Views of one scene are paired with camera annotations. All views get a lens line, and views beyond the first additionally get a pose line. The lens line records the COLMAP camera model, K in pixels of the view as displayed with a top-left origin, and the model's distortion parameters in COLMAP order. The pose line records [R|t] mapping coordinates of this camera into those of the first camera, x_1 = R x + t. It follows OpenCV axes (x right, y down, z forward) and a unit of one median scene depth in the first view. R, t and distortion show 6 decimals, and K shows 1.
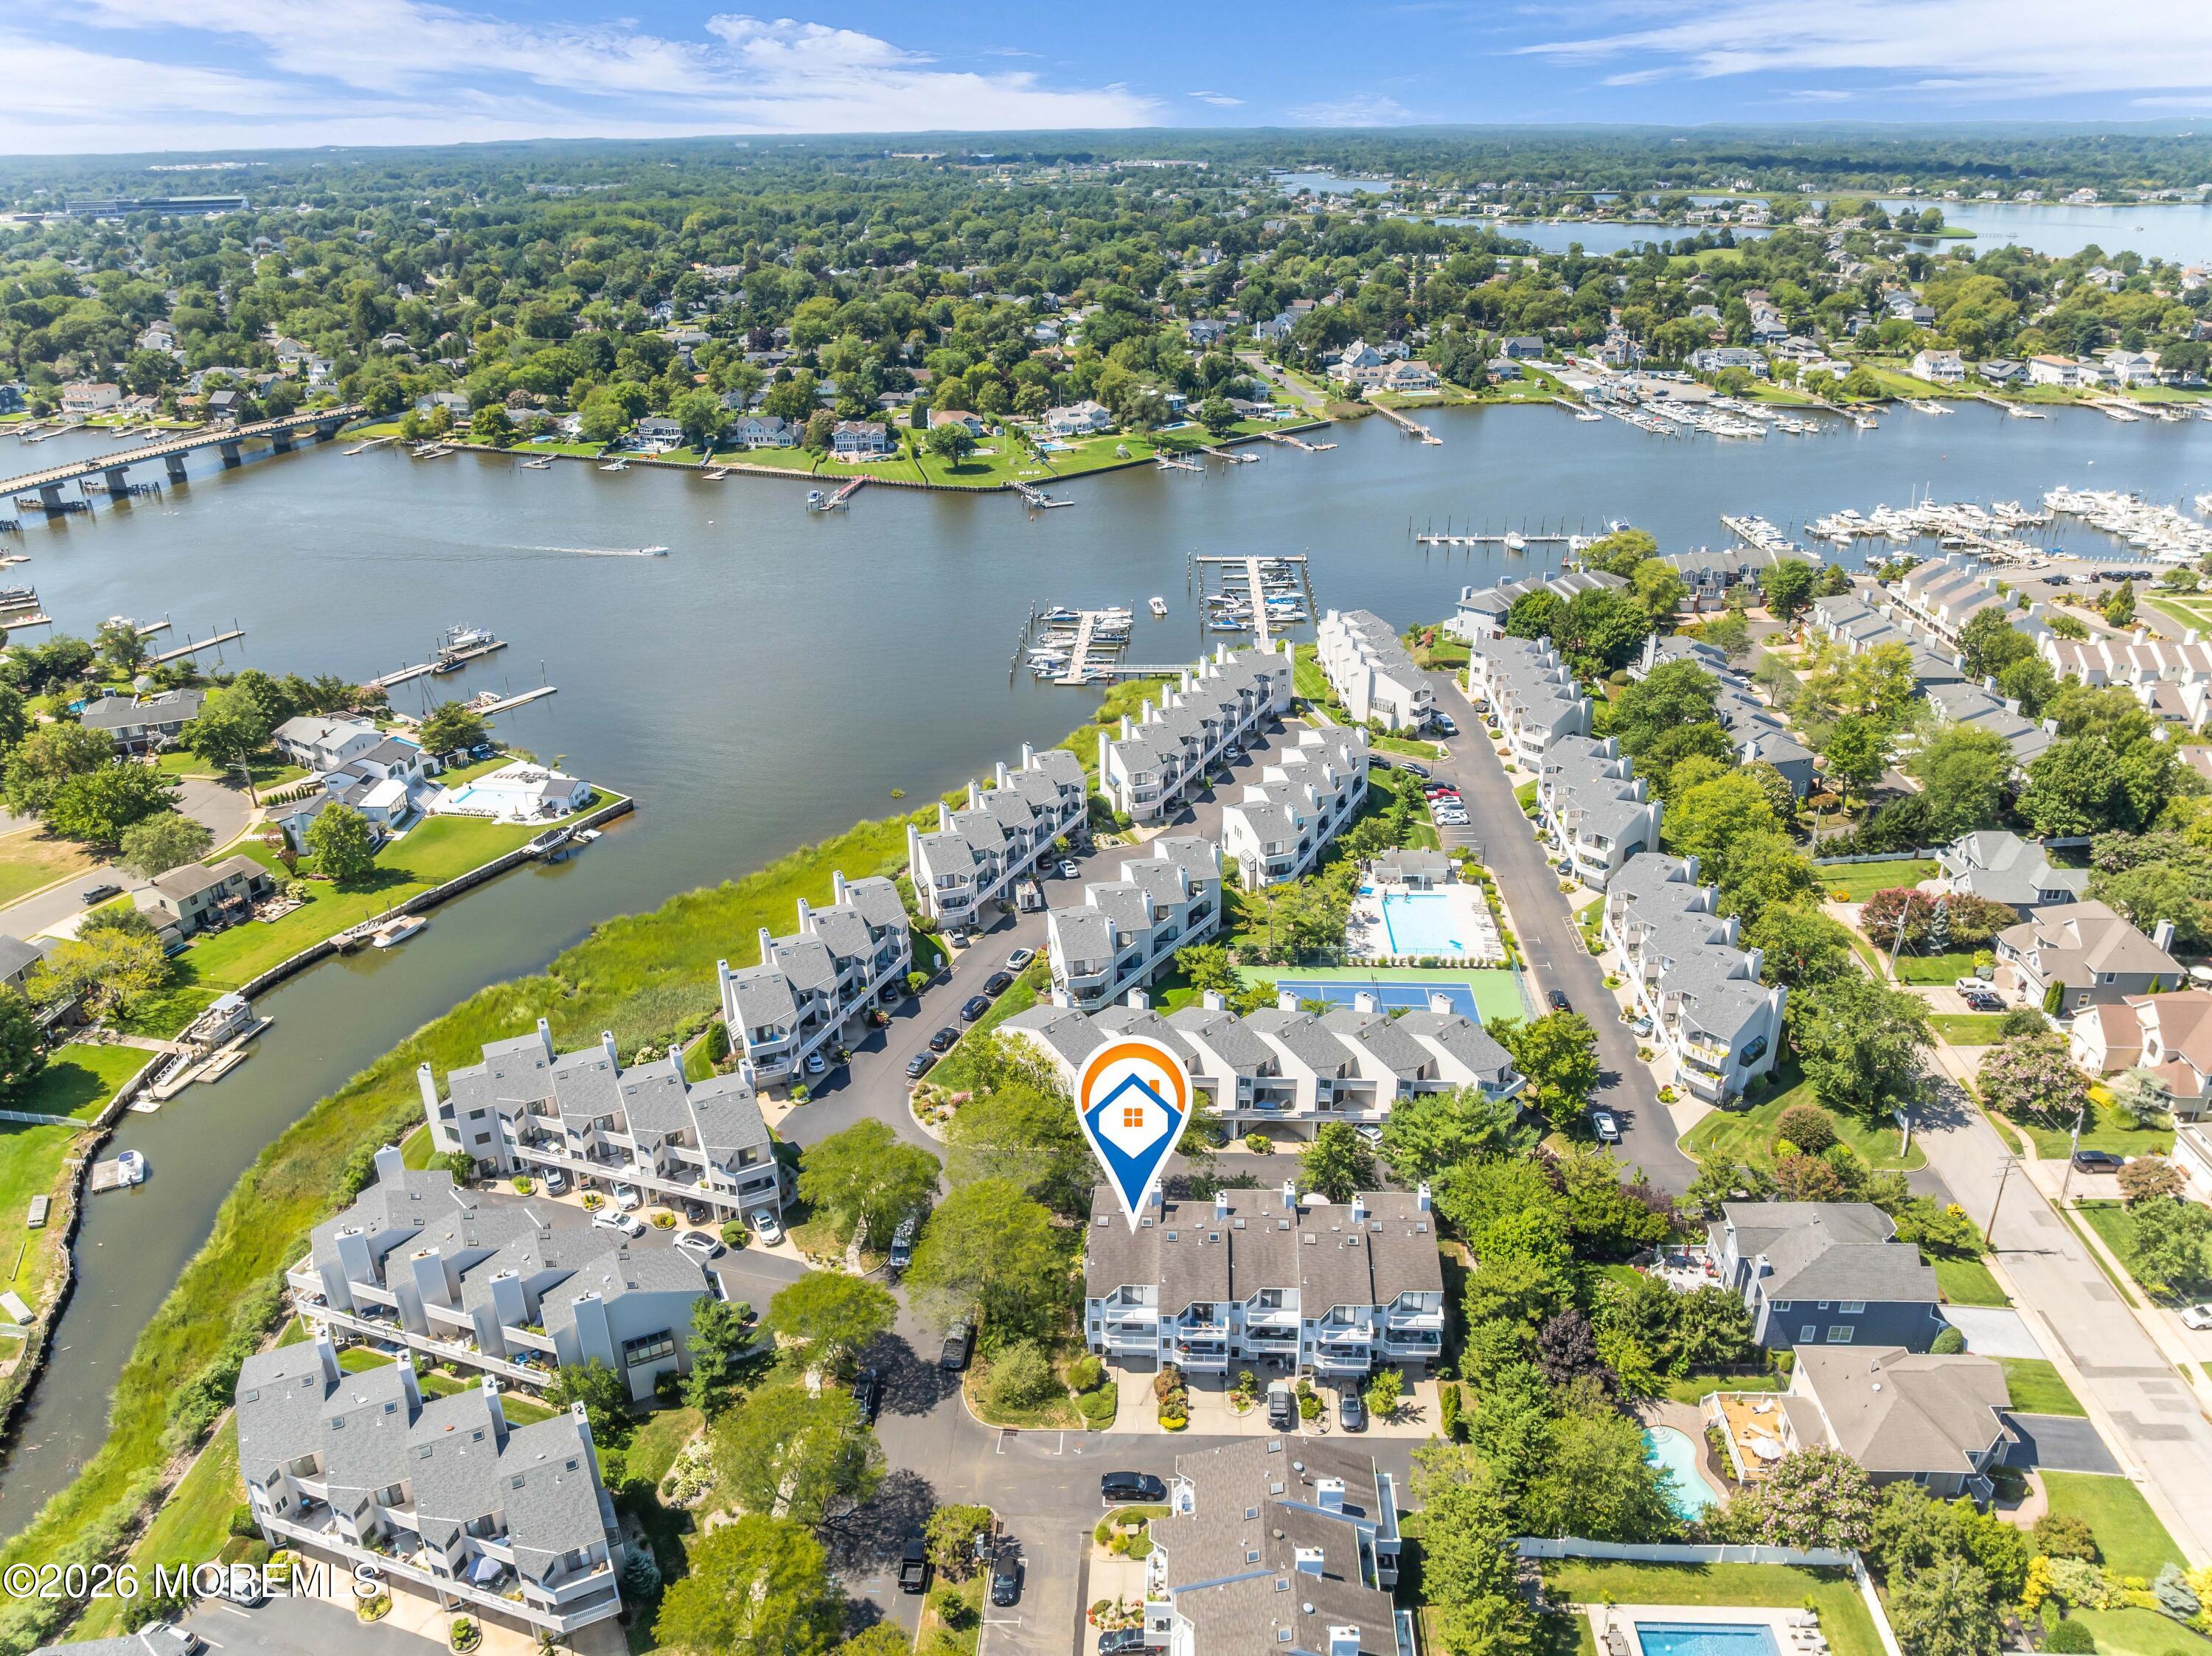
lens RADIAL K [[1571.4, 0, 1107.5], [0, 1571.4, 800.2], [0, 0, 1]] dist [-0.036858, -0.004587]
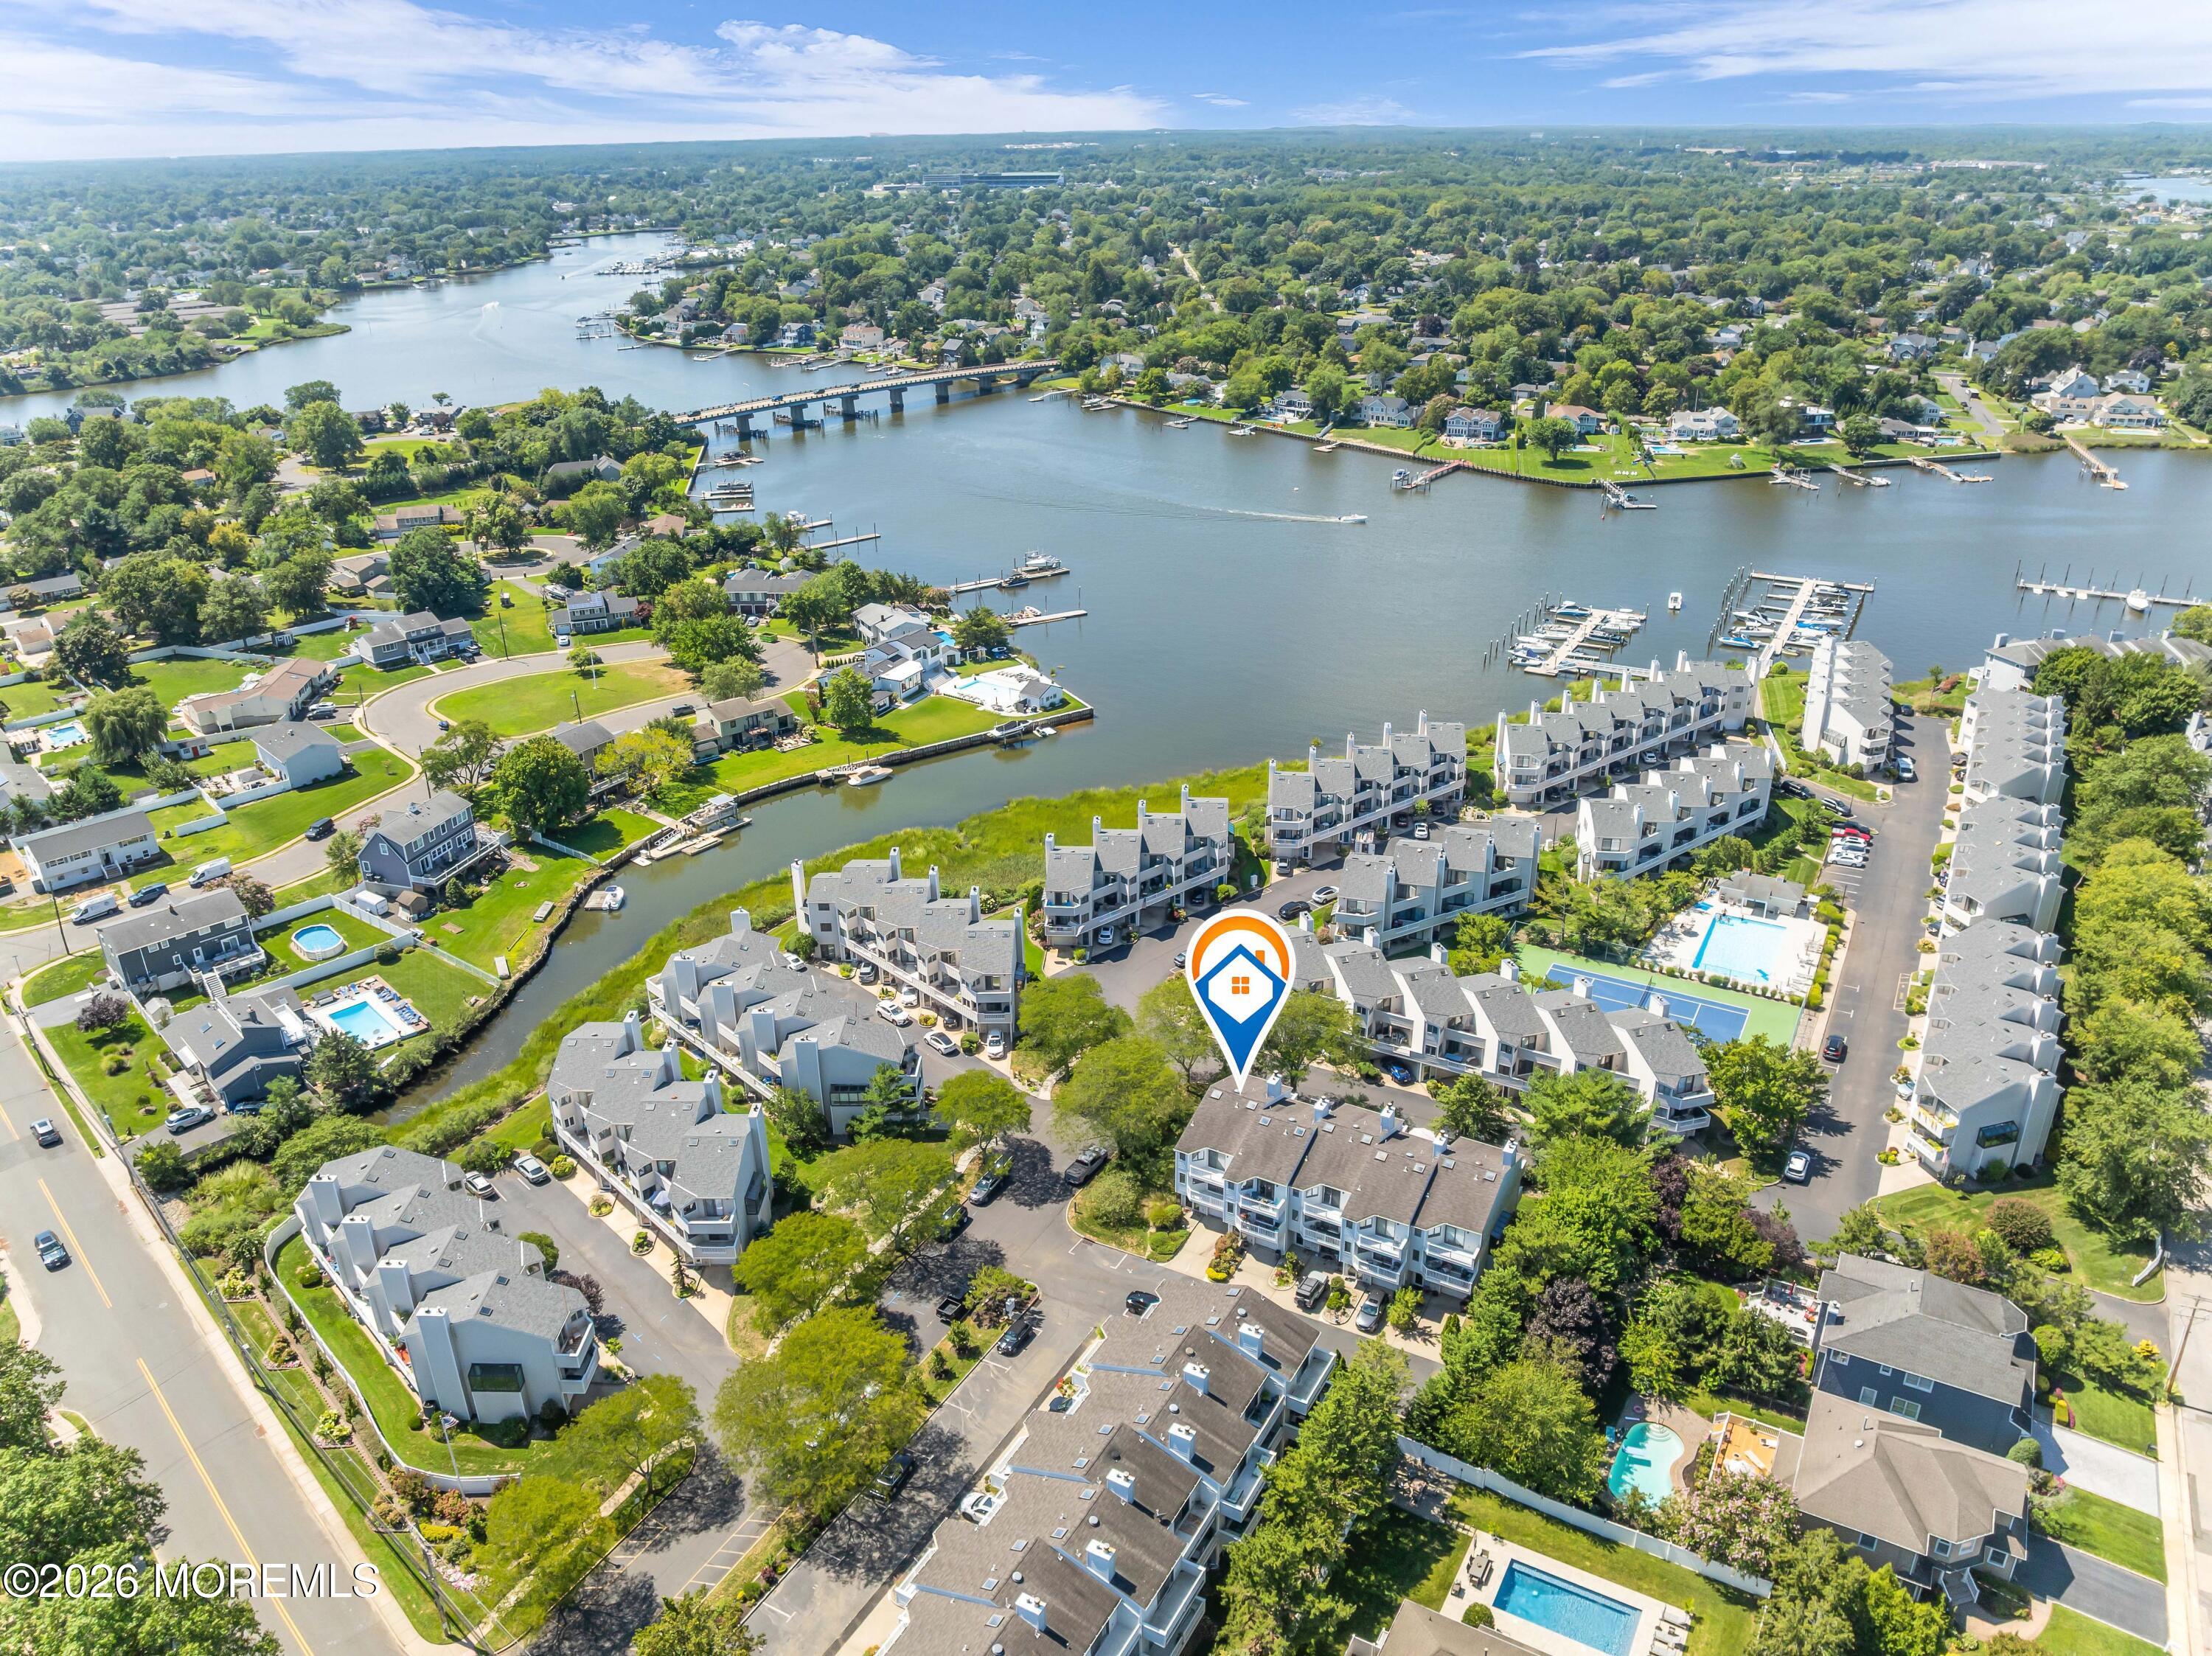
lens RADIAL K [[1553.9, 0, 1097.1], [0, 1553.9, 824.8], [0, 0, 1]] dist [-0.036758, 0.001779]
pose [[0.892650, 0.184951, -0.411060, 0.186620], [-0.175279, 0.982598, 0.061475, 0.012814], [0.415276, 0.017175, 0.909533, -0.030785]]
